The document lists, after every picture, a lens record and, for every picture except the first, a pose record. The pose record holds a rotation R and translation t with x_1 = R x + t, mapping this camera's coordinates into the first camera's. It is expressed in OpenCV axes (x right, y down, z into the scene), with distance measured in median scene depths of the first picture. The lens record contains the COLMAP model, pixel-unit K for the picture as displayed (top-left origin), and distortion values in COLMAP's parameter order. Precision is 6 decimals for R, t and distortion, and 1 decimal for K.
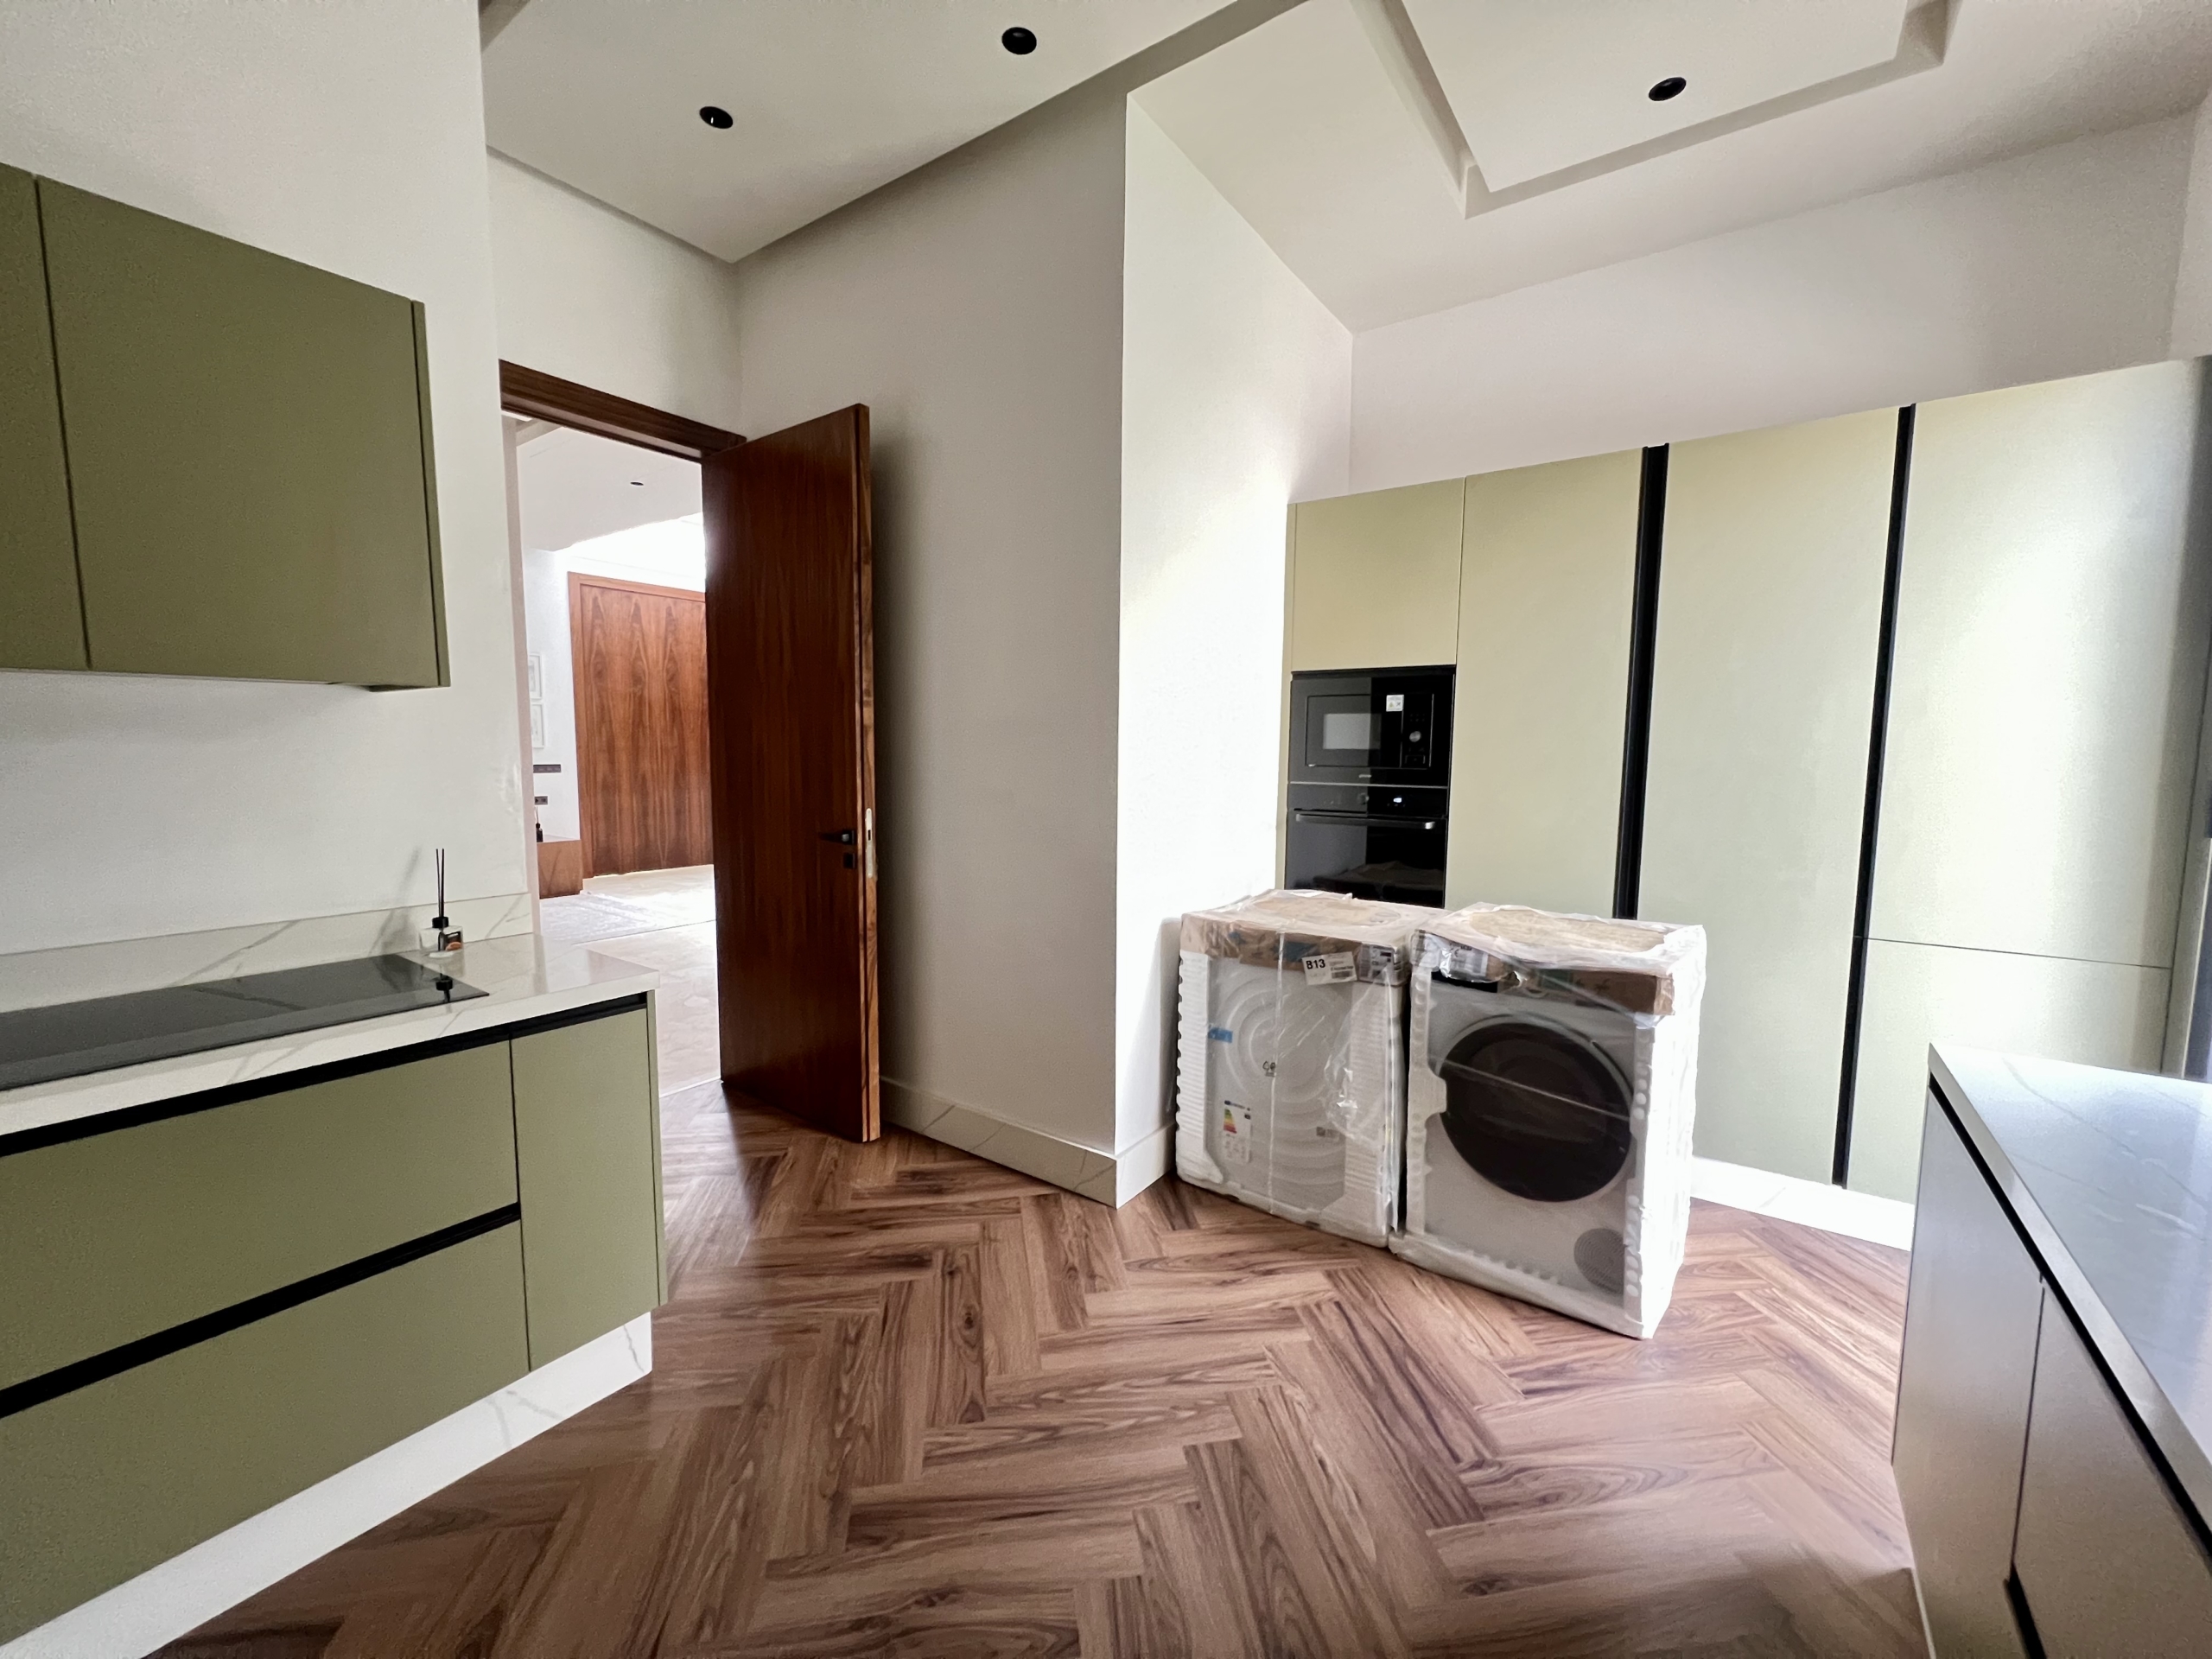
lens RADIAL K [[882.4, 0, 1109.9], [0, 882.4, 828.5], [0, 0, 1]] dist [0.001018, 0.000232]
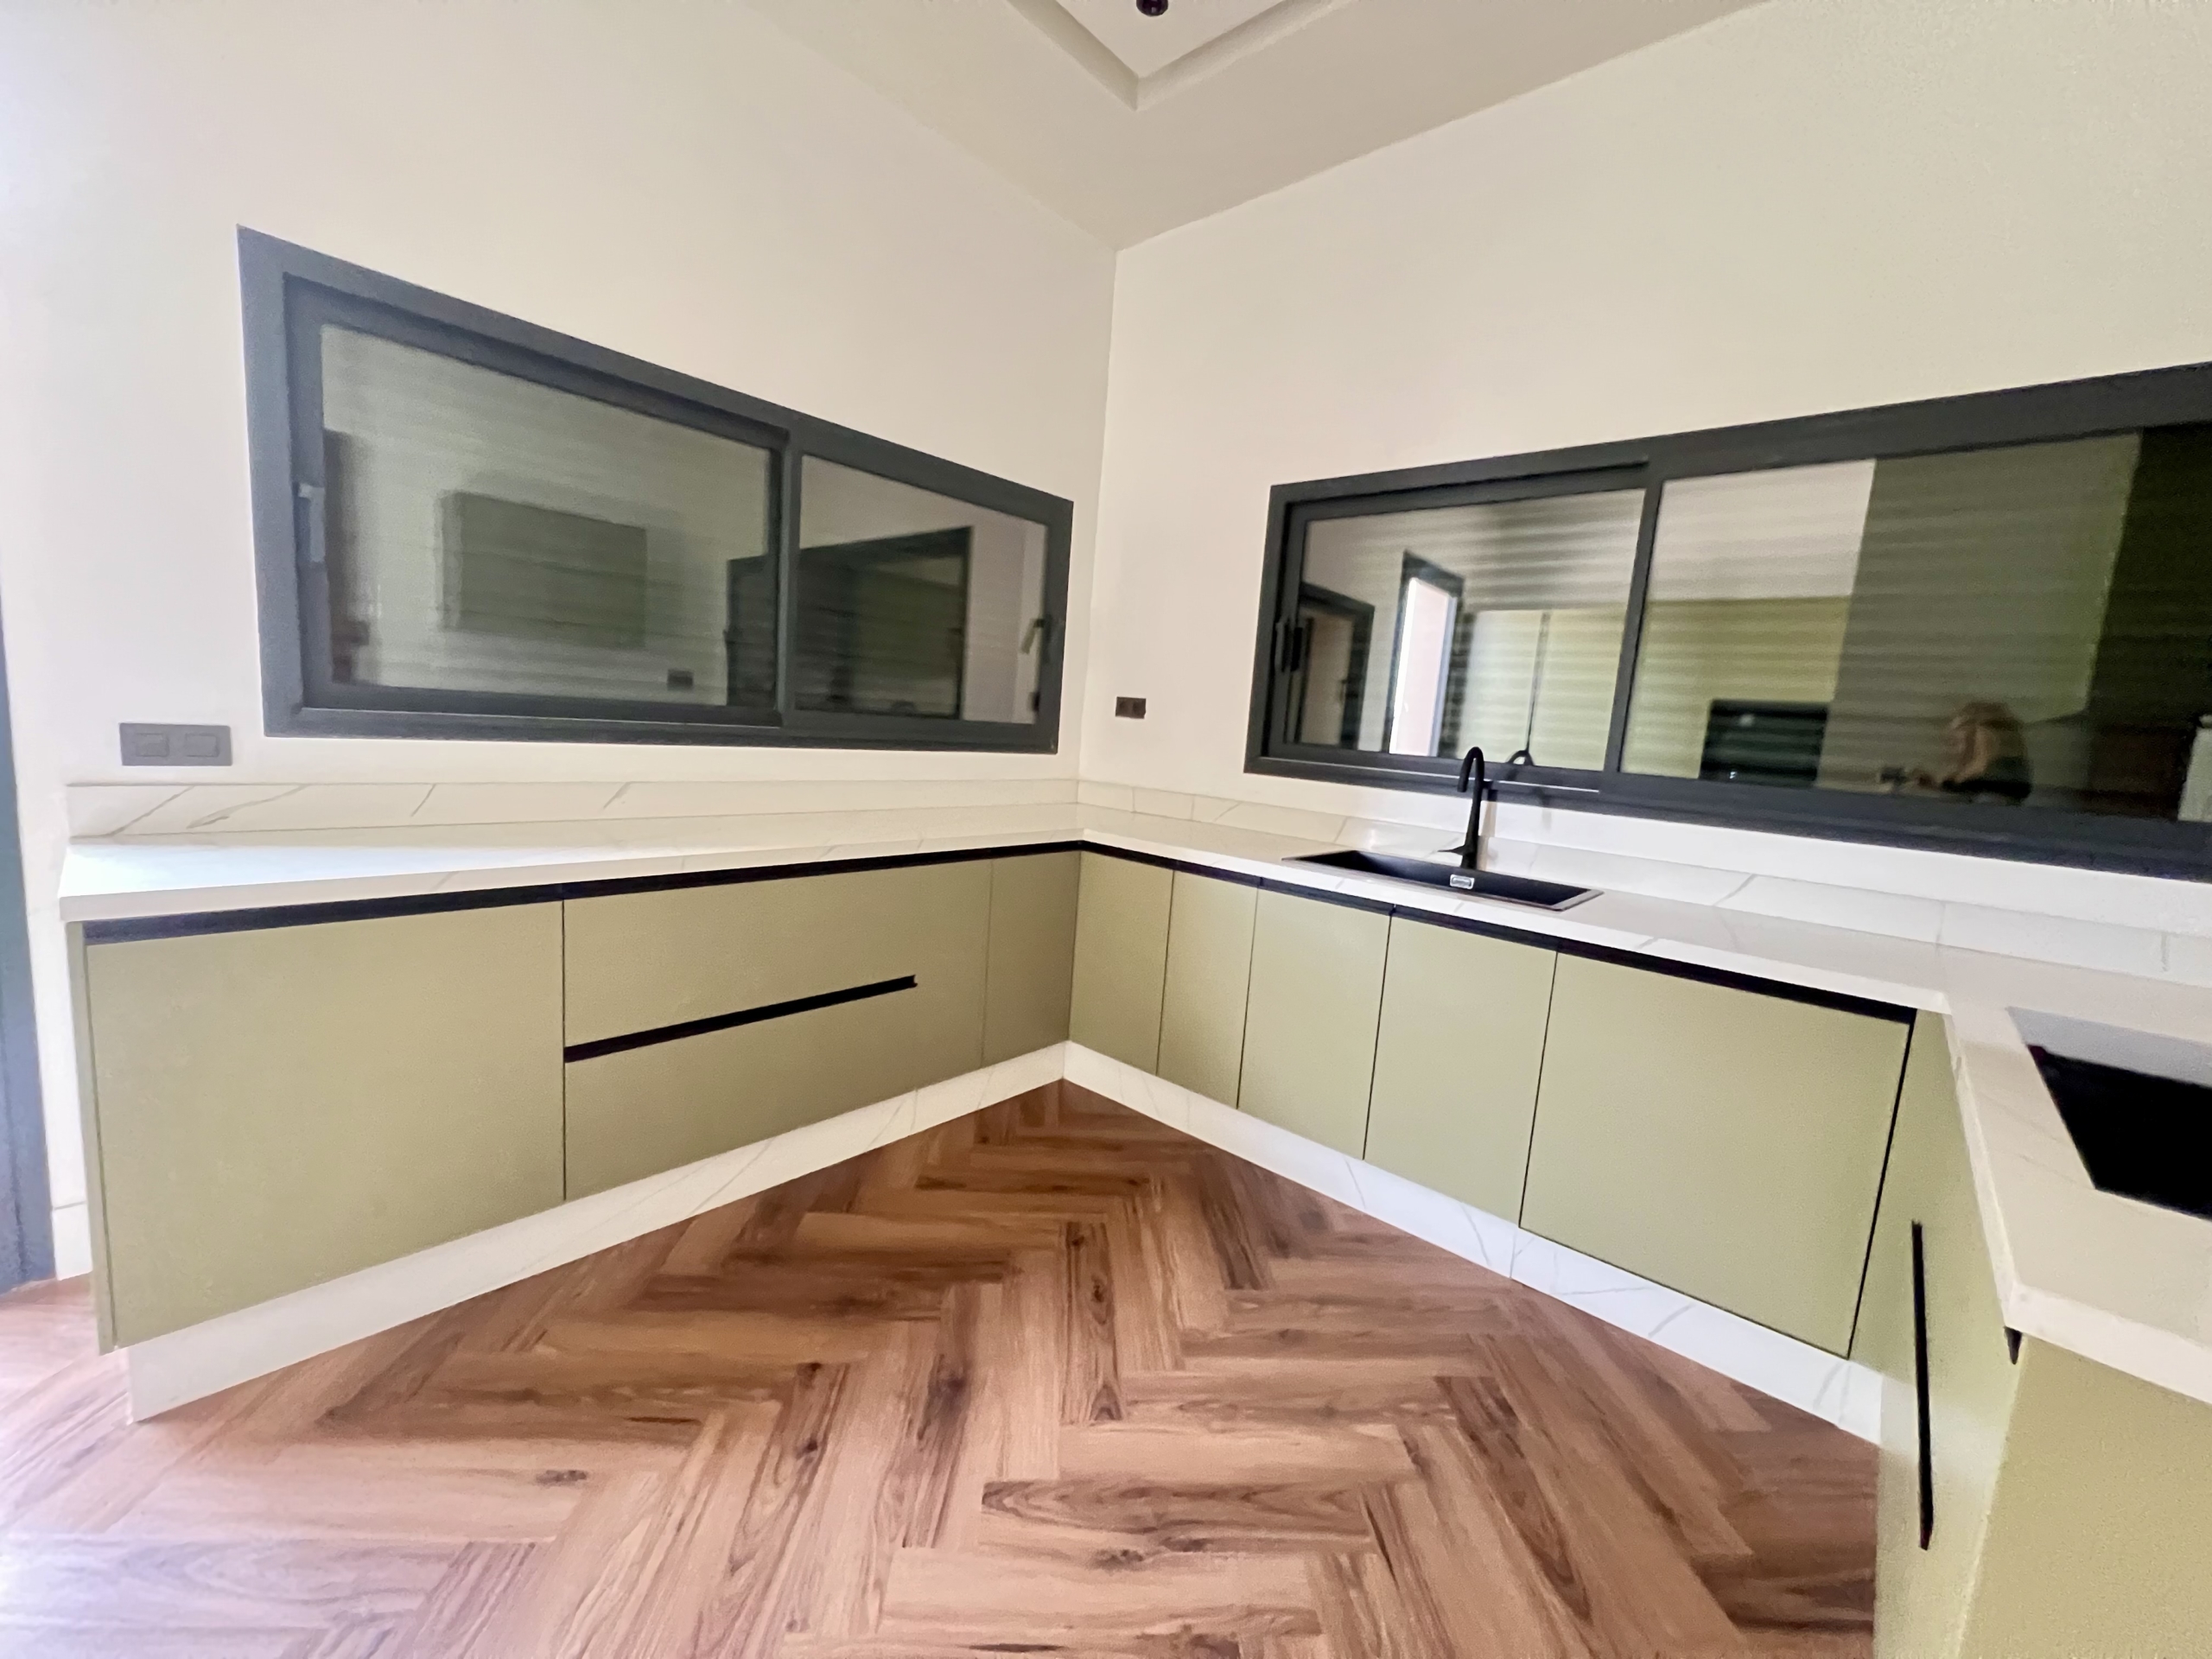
lens RADIAL K [[882.4, 0, 1109.9], [0, 882.4, 828.5], [0, 0, 1]] dist [0.001018, 0.000232]
pose [[-0.990791, -0.090765, 0.100470, -0.204364], [-0.066600, 0.972765, 0.222019, -0.095821], [-0.117885, 0.213283, -0.969852, 1.714014]]
